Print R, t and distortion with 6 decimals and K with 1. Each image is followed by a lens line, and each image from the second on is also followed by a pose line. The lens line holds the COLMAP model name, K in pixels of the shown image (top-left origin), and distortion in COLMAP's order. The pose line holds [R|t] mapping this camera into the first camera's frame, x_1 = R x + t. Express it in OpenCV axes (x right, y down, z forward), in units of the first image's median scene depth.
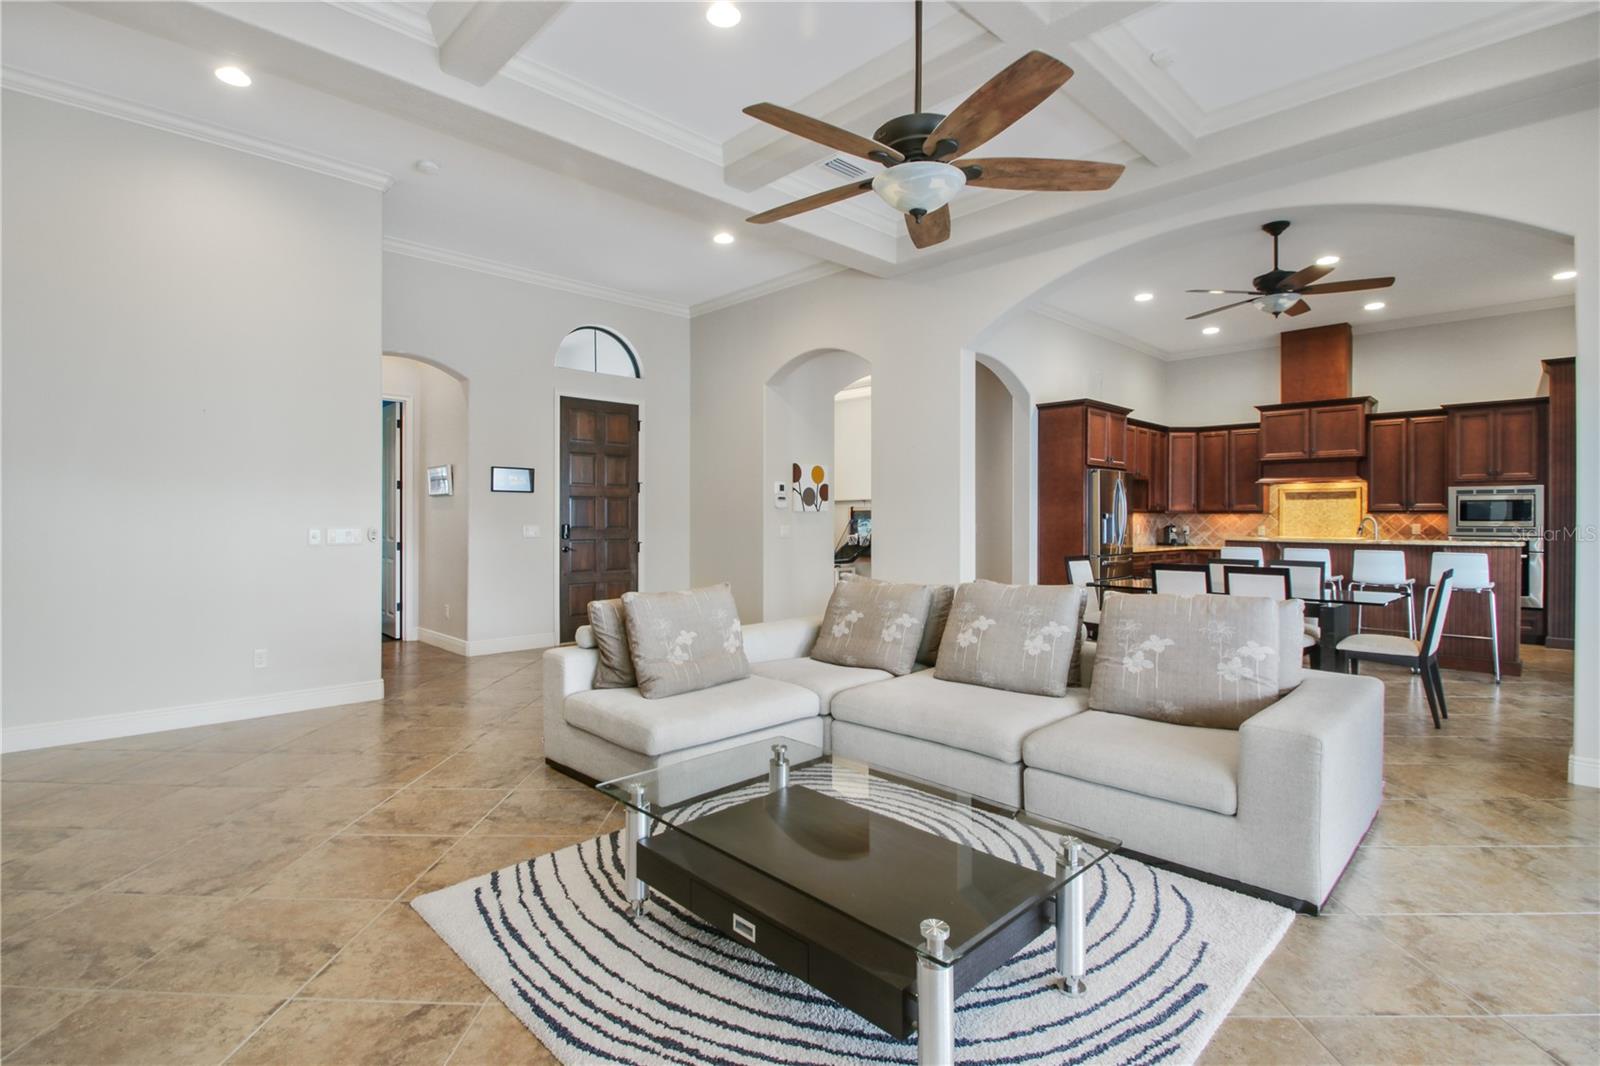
lens RADIAL K [[771.5, 0, 759.3], [0, 771.5, 523.2], [0, 0, 1]] dist [-0.000730, -0.009490]
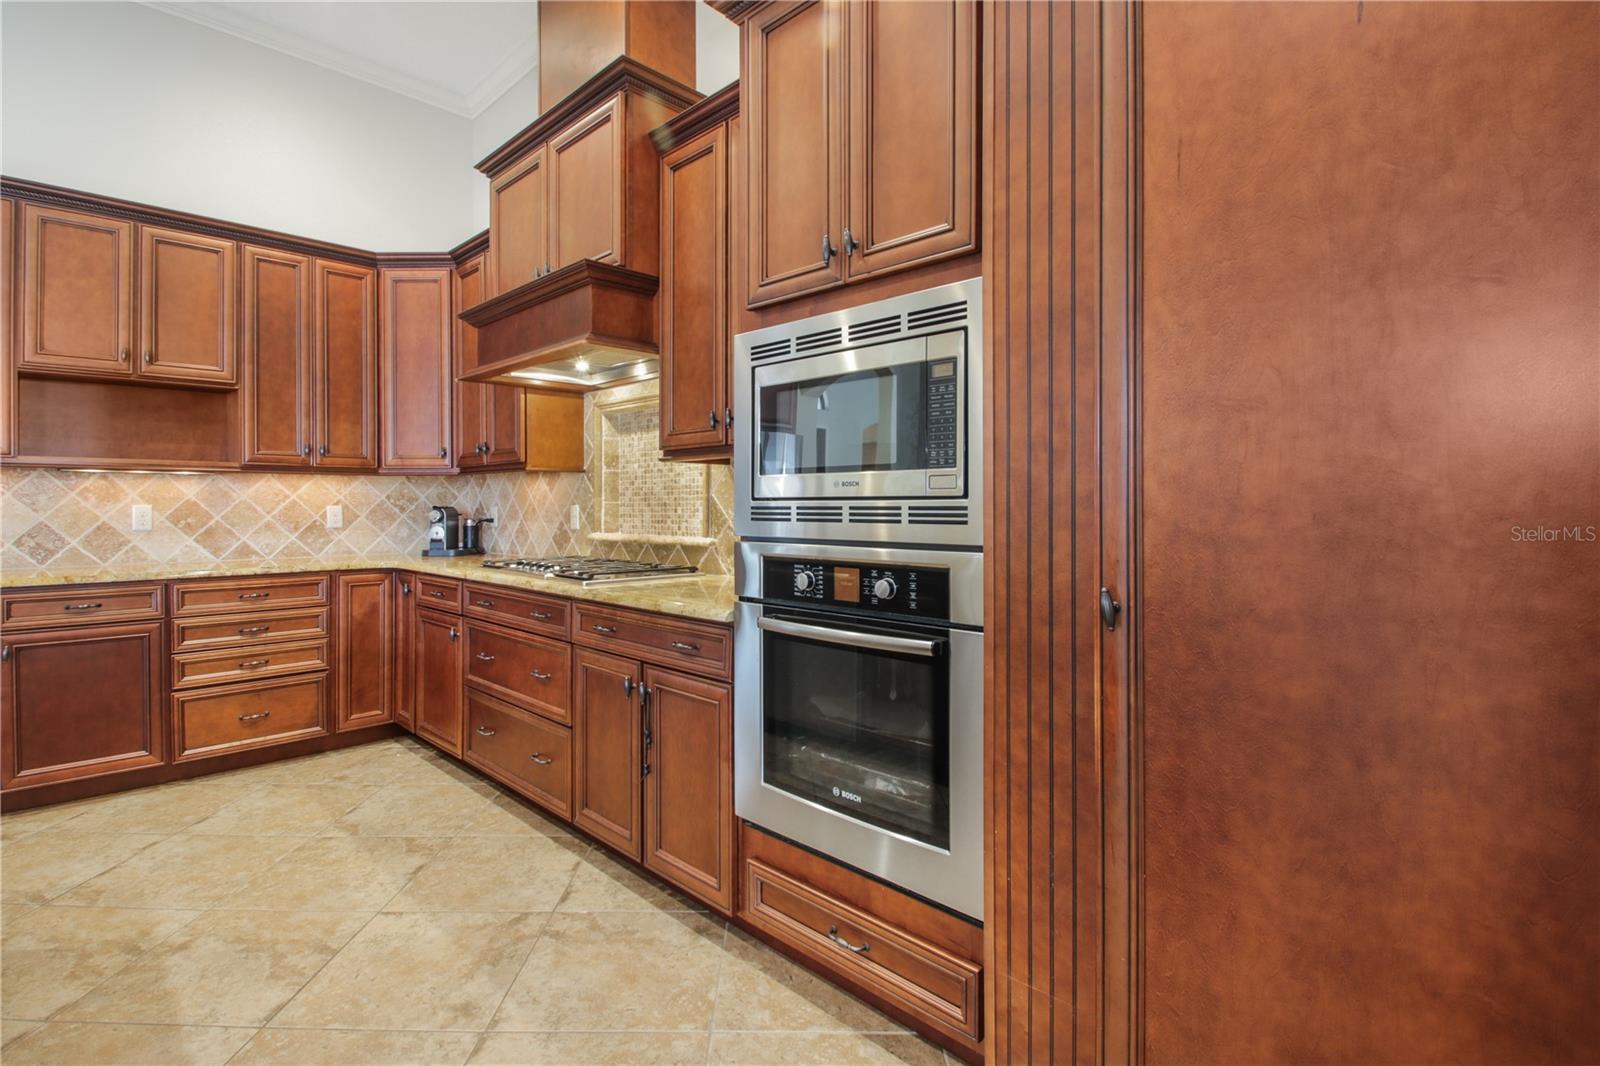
lens RADIAL K [[771.5, 0, 775.4], [0, 771.5, 505.1], [0, 0, 1]] dist [-0.000730, -0.009490]
pose [[0.999912, -0.004170, 0.012633, 0.835623], [0.004245, 0.999974, -0.005890, 0.006859], [-0.012608, 0.005943, 0.999903, 0.697742]]
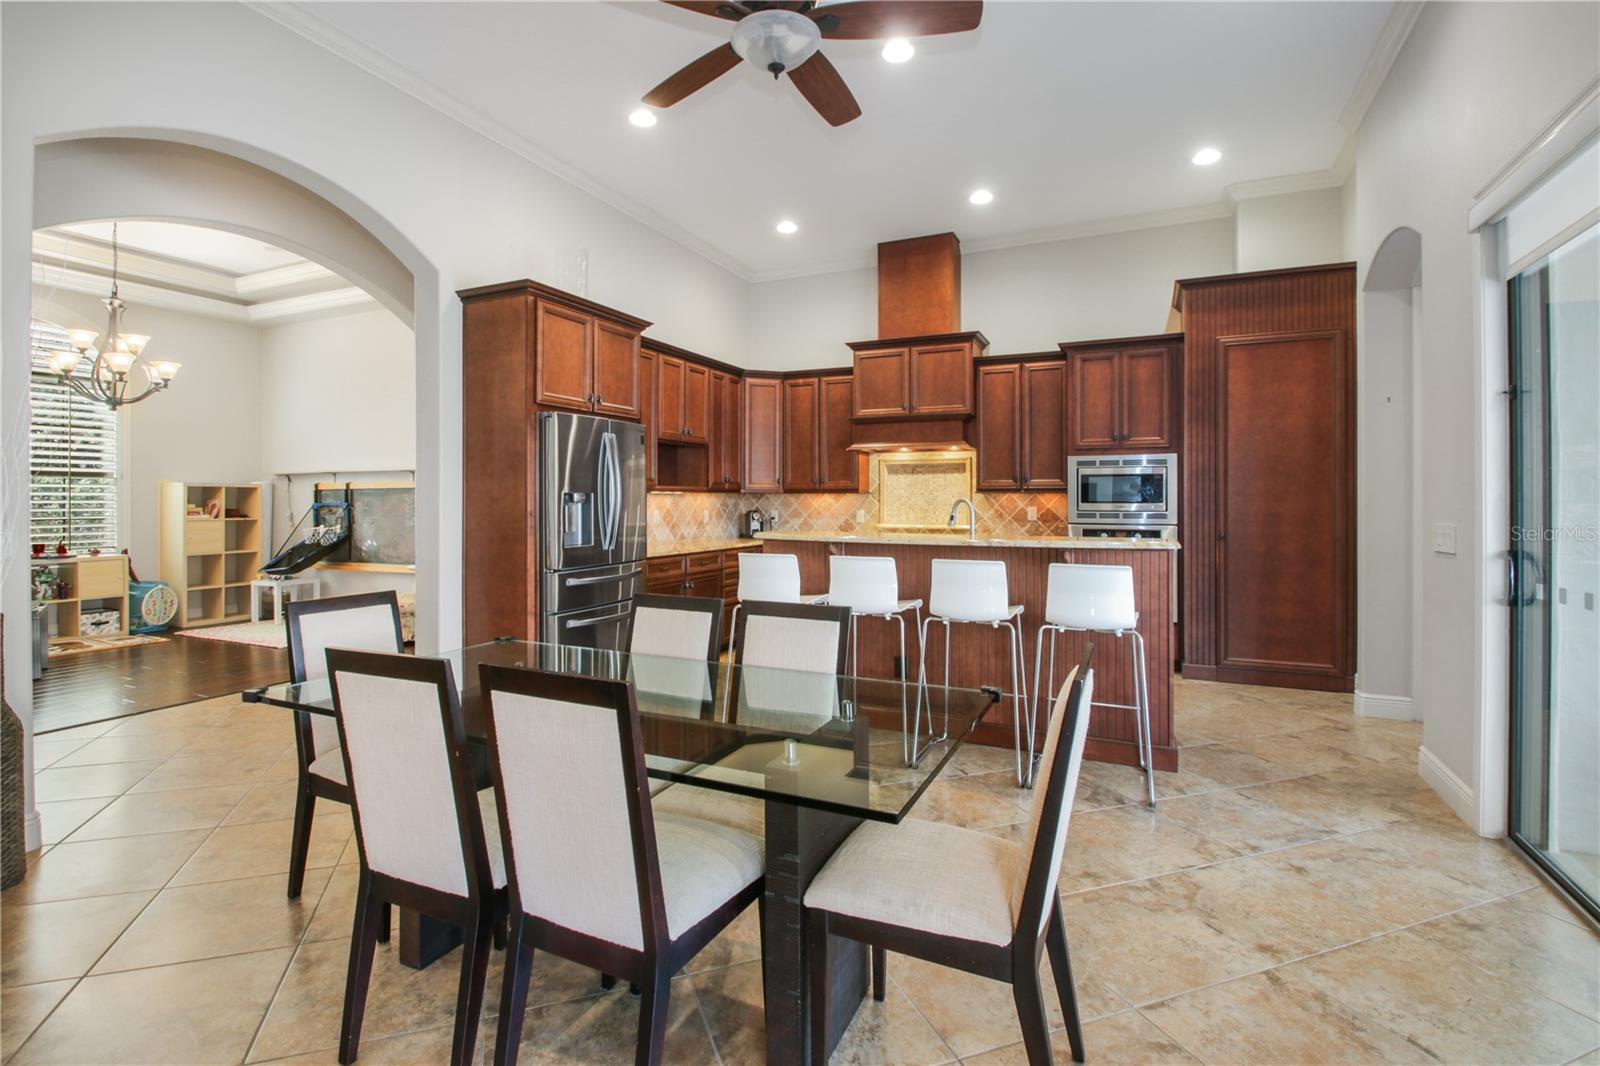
lens RADIAL K [[771.5, 0, 757.5], [0, 771.5, 497.7], [0, 0, 1]] dist [-0.000730, -0.009490]
pose [[0.937729, -0.001364, 0.347365, 0.342265], [0.004003, 0.999968, -0.006882, -0.003913], [-0.347344, 0.007844, 0.937705, 0.386242]]
